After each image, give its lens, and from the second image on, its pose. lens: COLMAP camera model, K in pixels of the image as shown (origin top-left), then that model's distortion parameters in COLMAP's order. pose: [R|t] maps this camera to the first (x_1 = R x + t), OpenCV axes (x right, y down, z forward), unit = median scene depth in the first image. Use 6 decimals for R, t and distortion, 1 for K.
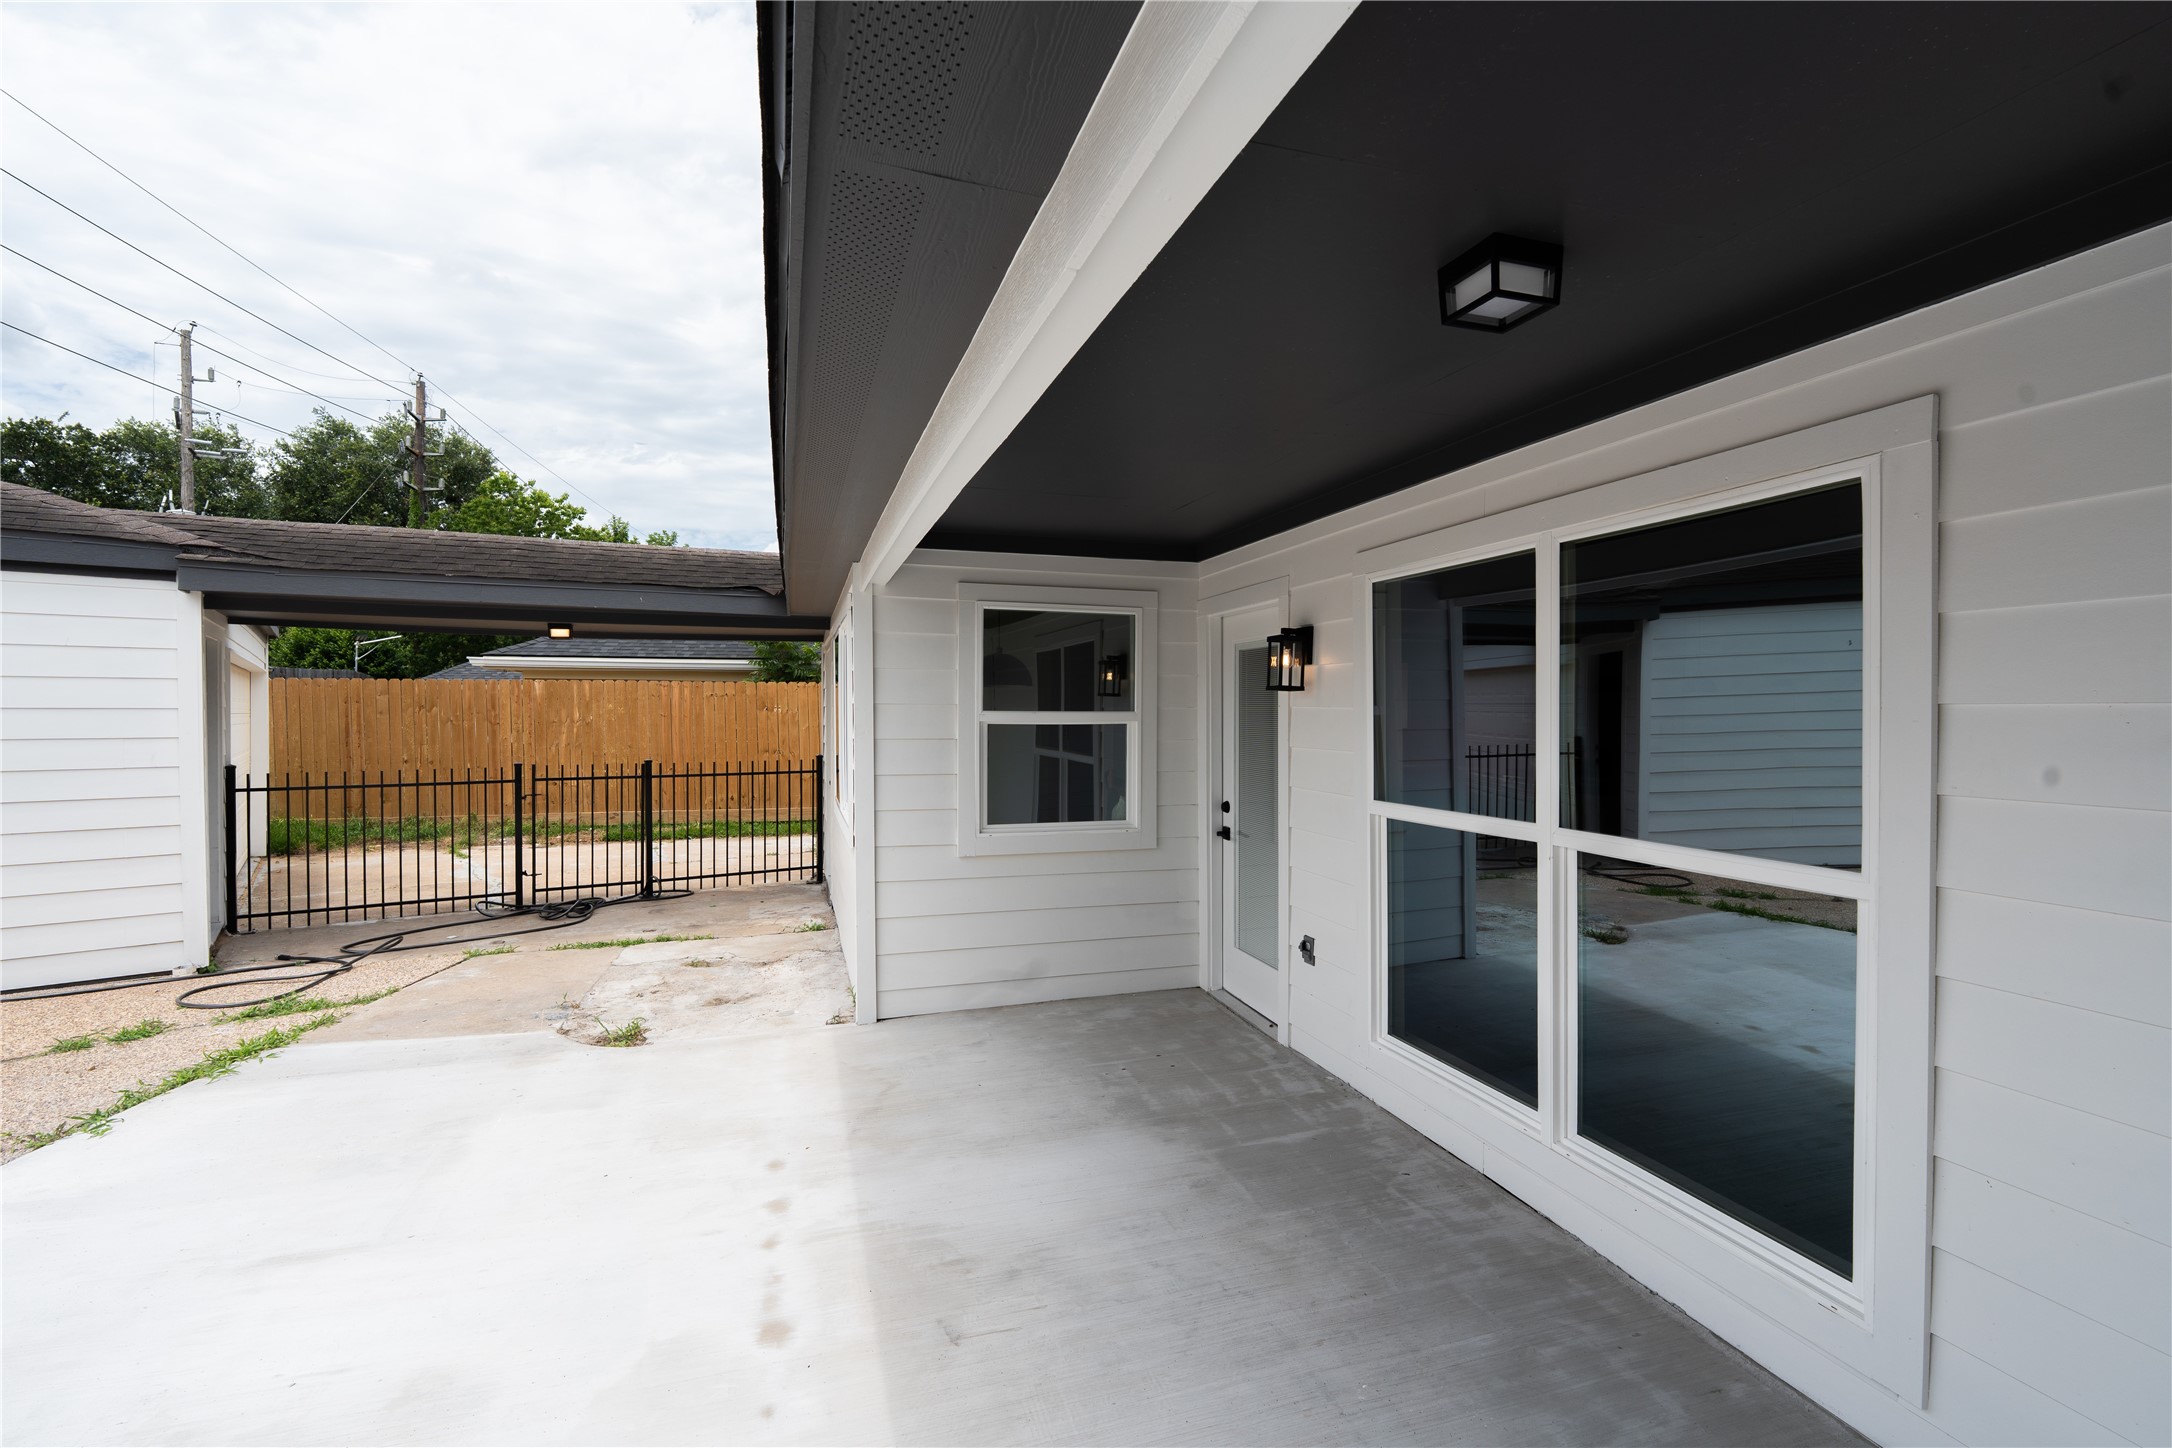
lens RADIAL K [[953.8, 0, 1086.0], [0, 953.8, 724.0], [0, 0, 1]] dist [-0.009824, 0.000134]
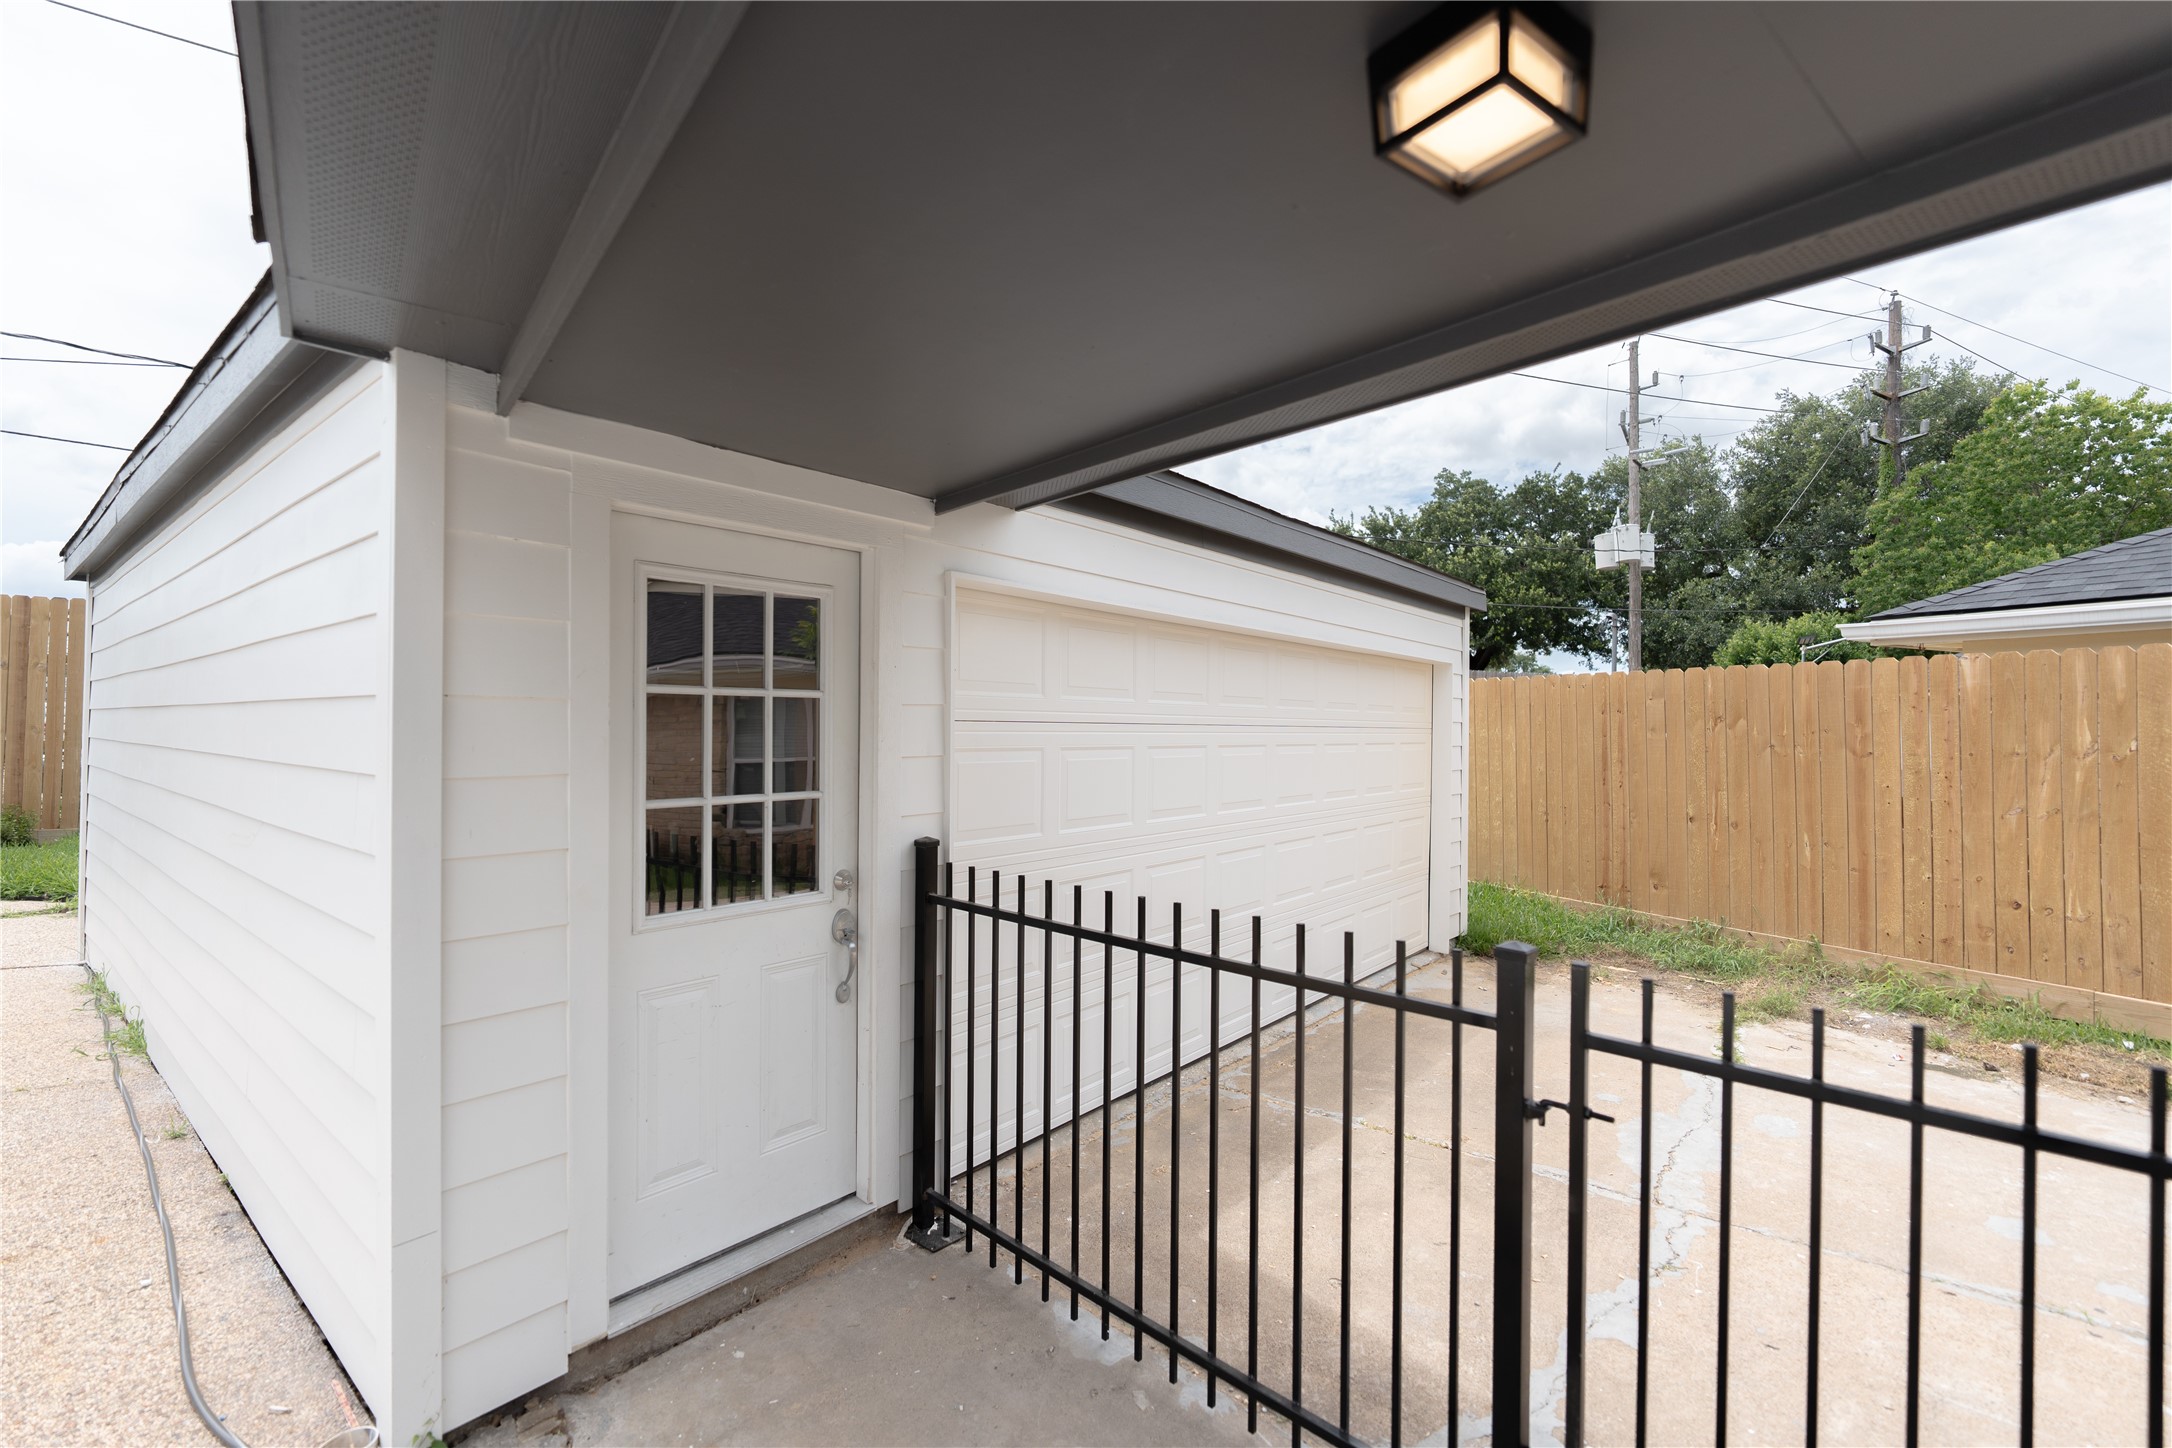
lens RADIAL K [[953.8, 0, 1086.0], [0, 953.8, 724.0], [0, 0, 1]] dist [-0.009824, 0.000134]
pose [[0.214092, -0.003329, -0.976808, -0.247652], [-0.020384, 0.999761, -0.007875, -0.003598], [0.976601, 0.021597, 0.213973, 0.522947]]
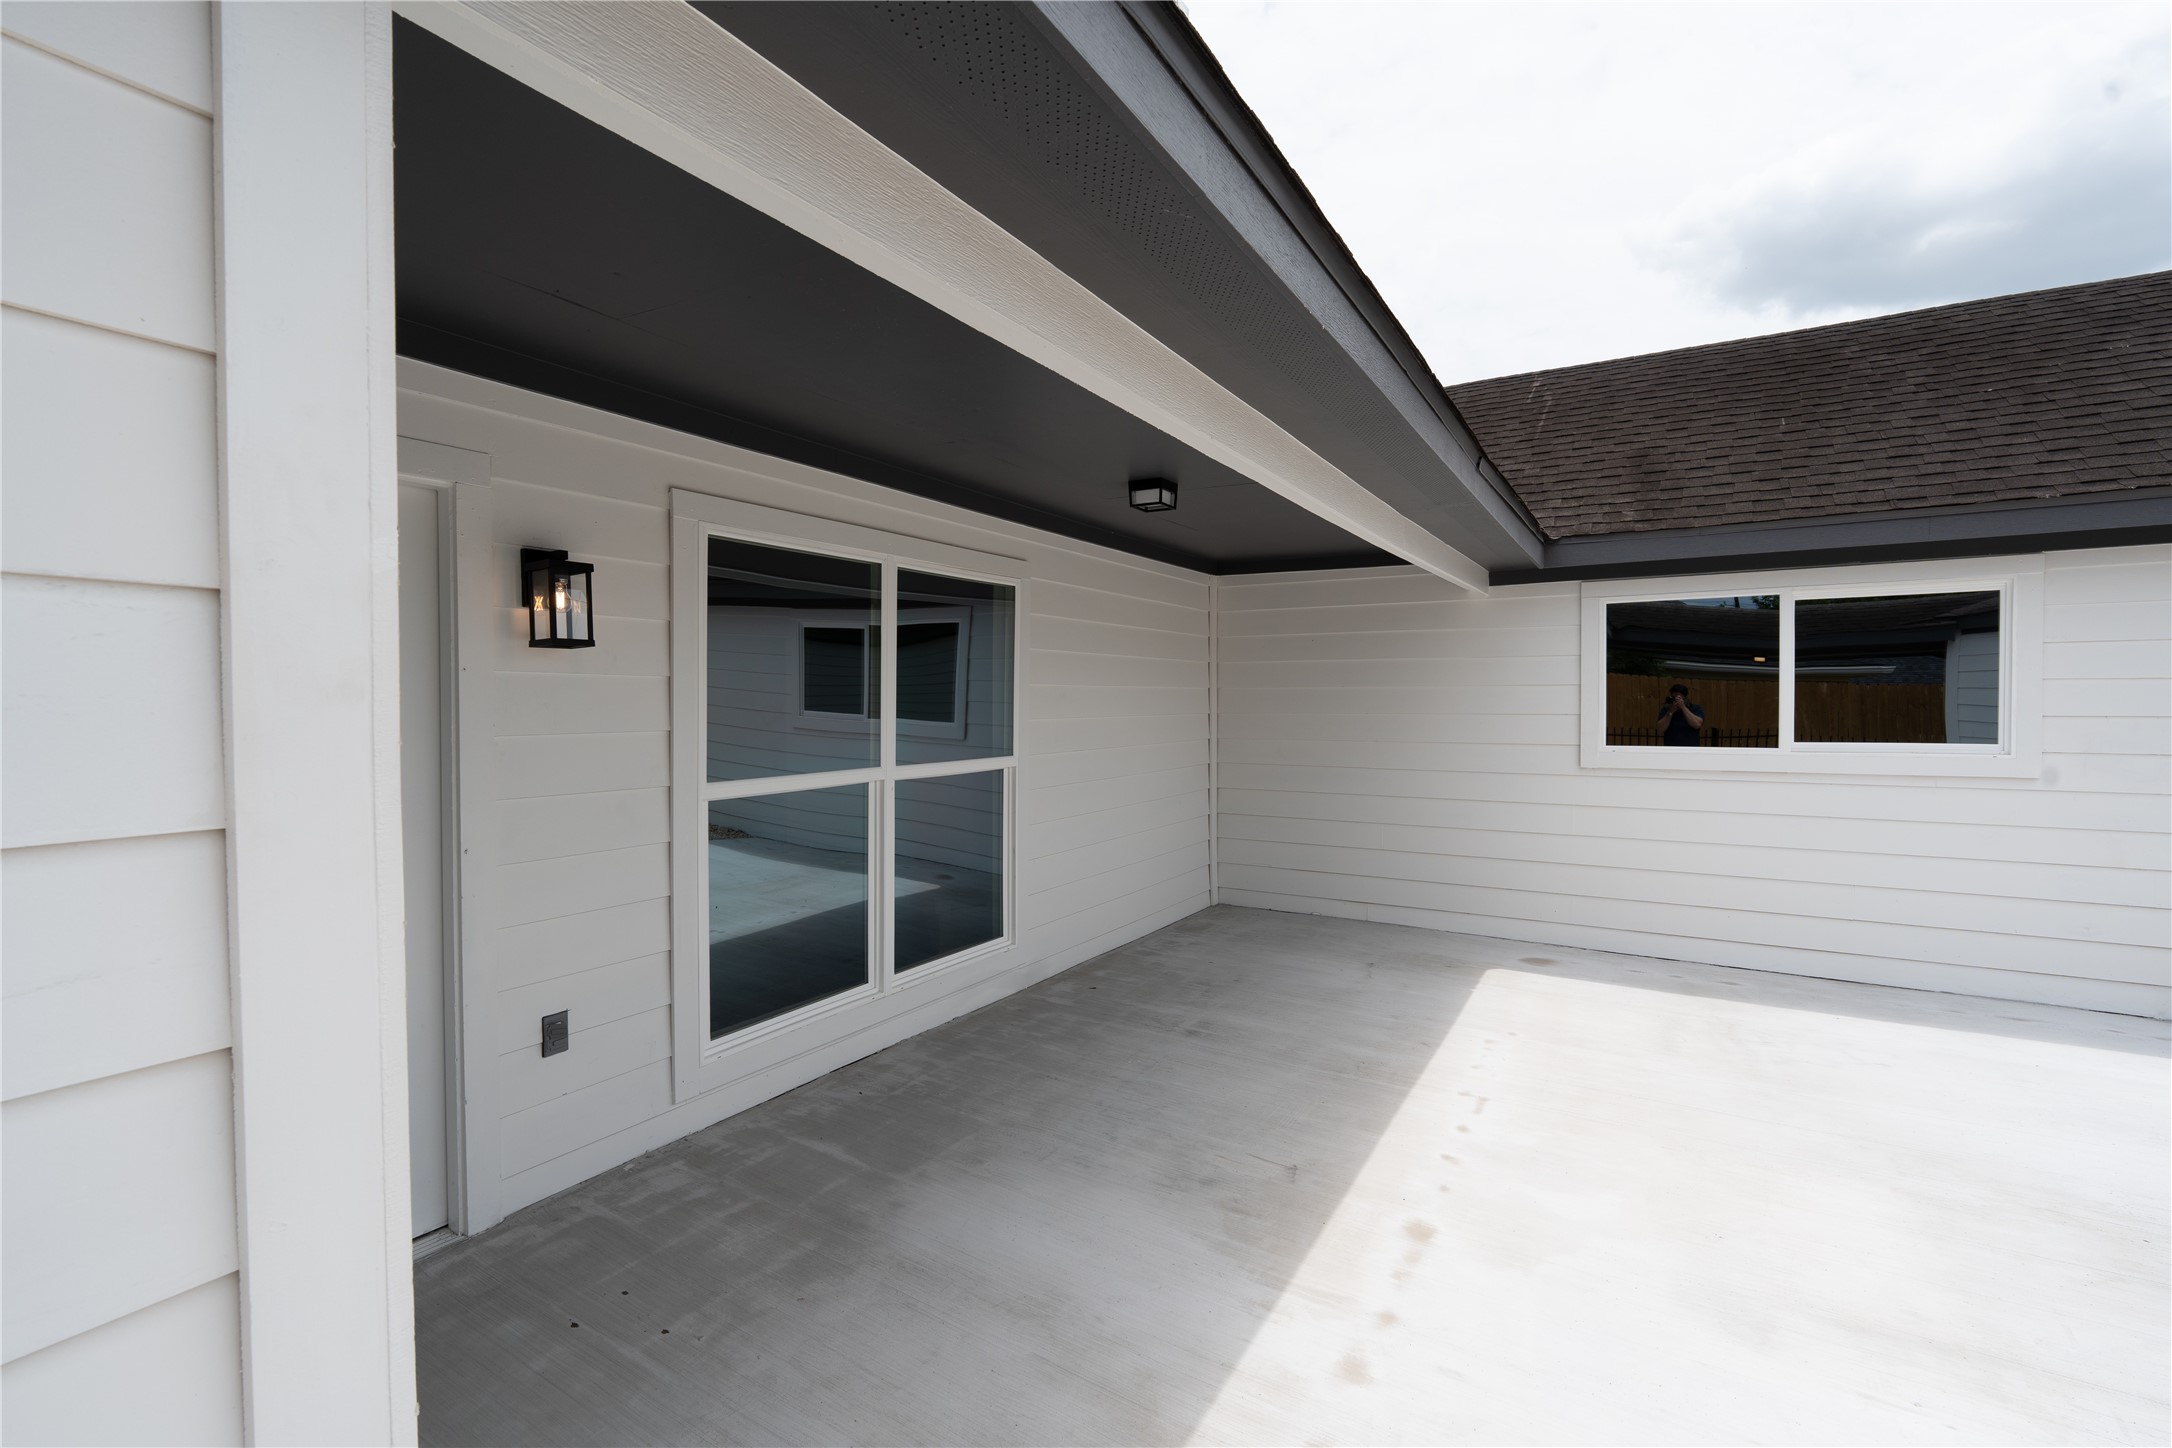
lens RADIAL K [[1001.3, 0, 1086.0], [0, 1001.3, 724.0], [0, 0, 1]] dist [-0.000358, 0.000049]
pose [[-0.671230, -0.024168, 0.740855, -0.675145], [0.004019, 0.999335, 0.036241, -0.004261], [-0.741238, 0.027304, -0.670686, 1.508373]]
